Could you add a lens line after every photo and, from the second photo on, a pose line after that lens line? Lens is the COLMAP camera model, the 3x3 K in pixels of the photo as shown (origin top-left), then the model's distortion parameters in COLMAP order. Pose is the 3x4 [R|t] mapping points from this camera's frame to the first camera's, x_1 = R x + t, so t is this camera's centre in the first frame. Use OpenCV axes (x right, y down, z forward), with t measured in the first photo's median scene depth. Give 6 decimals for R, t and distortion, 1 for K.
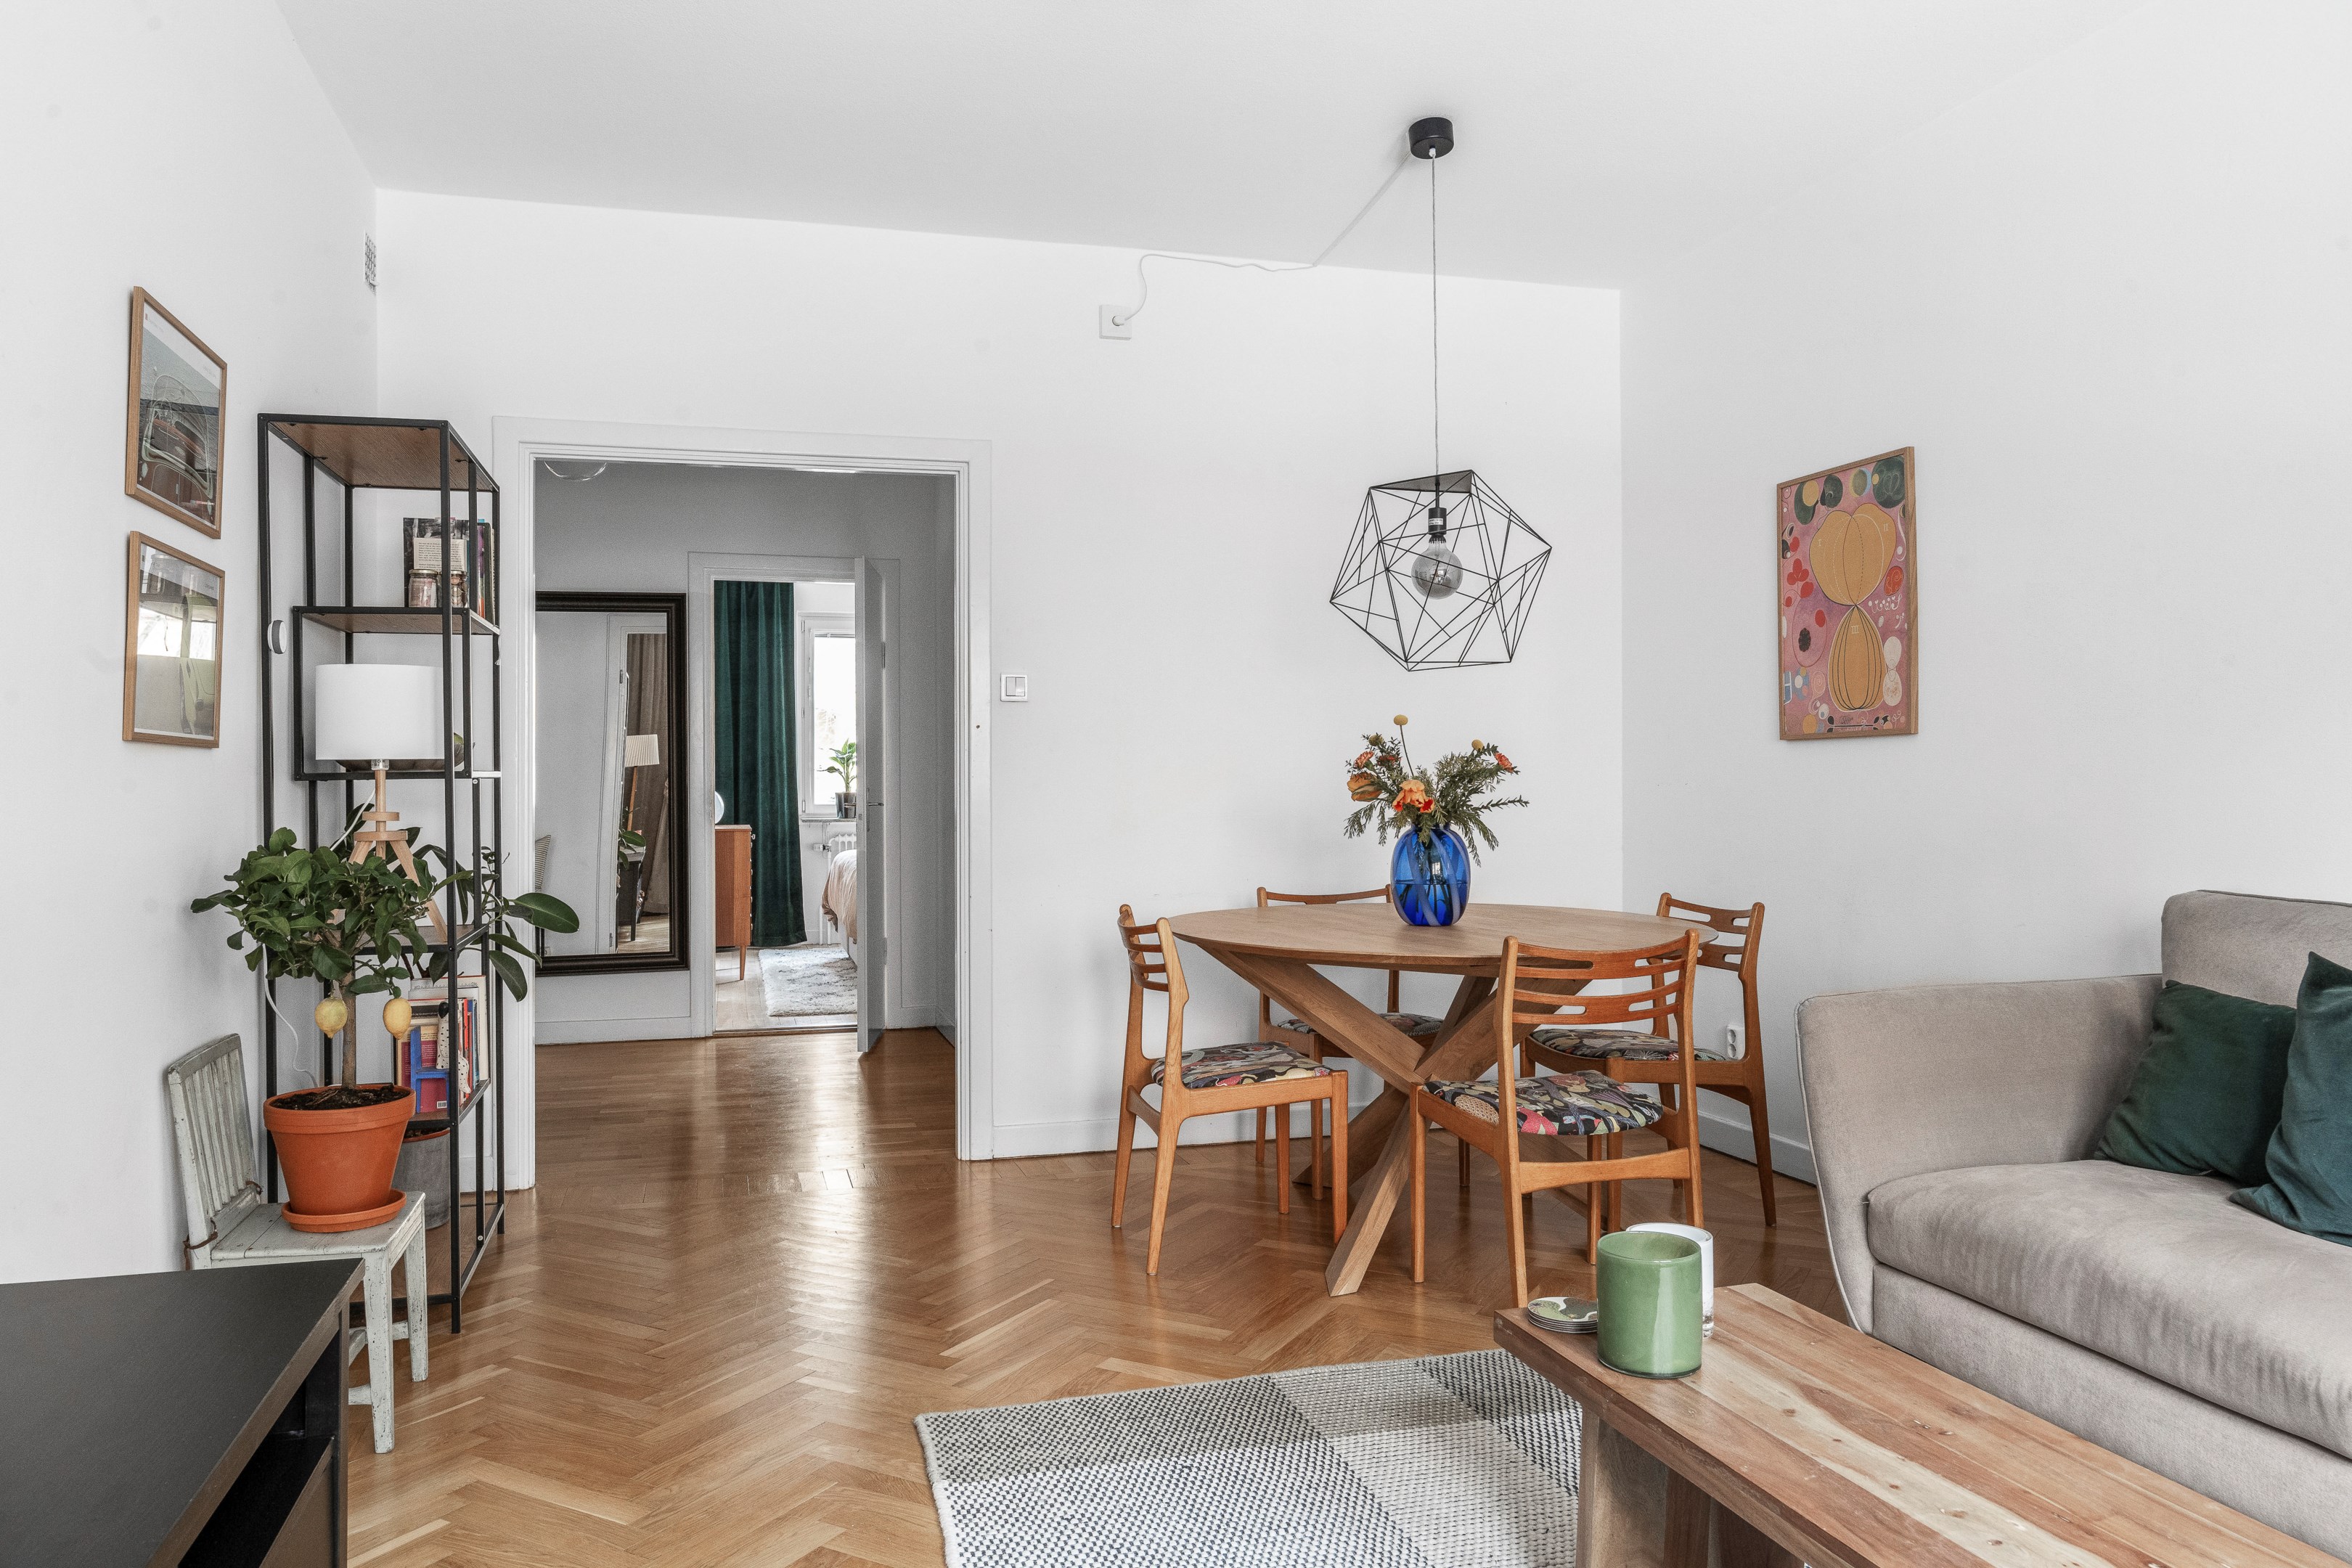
lens RADIAL K [[1679.7, 0, 1174.5], [0, 1679.7, 786.4], [0, 0, 1]] dist [-0.004385, 0.001355]
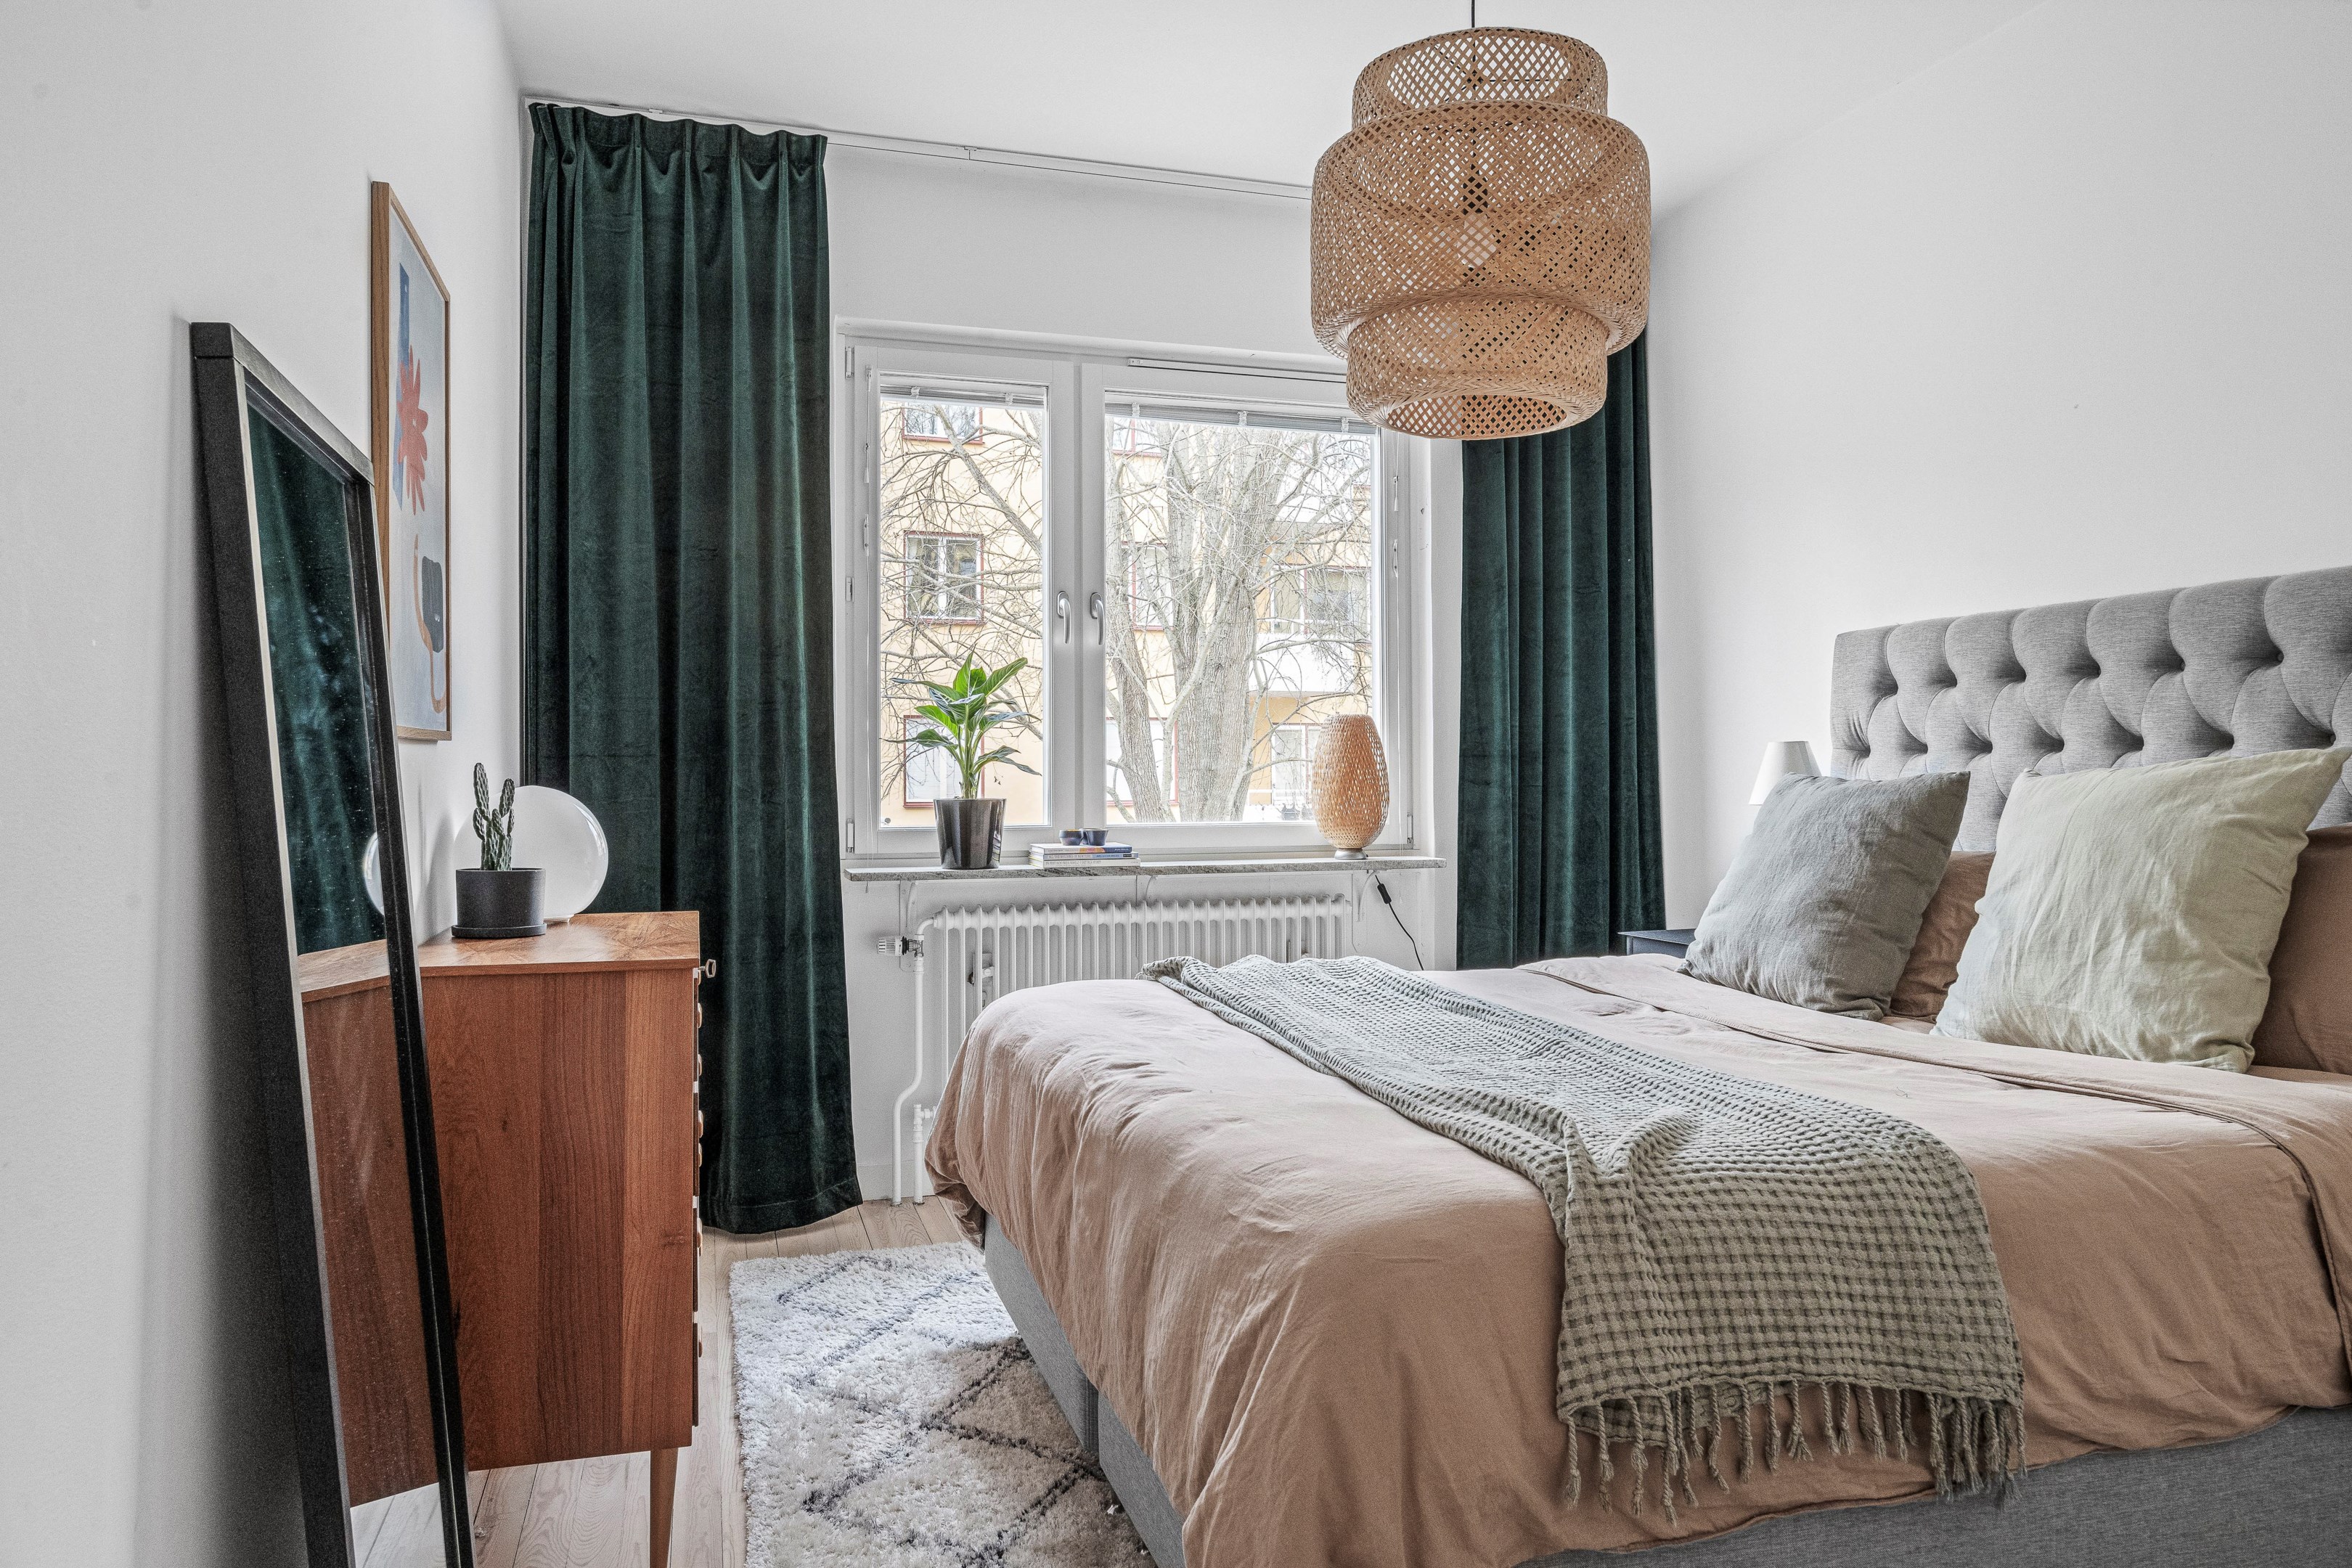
lens RADIAL K [[1599.9, 0, 1178.6], [0, 1599.9, 780.7], [0, 0, 1]] dist [0.007582, 0.000435]
pose [[0.999722, 0.002939, 0.023395, -0.159132], [-0.002964, 0.999995, 0.001020, -0.000933], [-0.023392, -0.001089, 0.999726, 0.651637]]
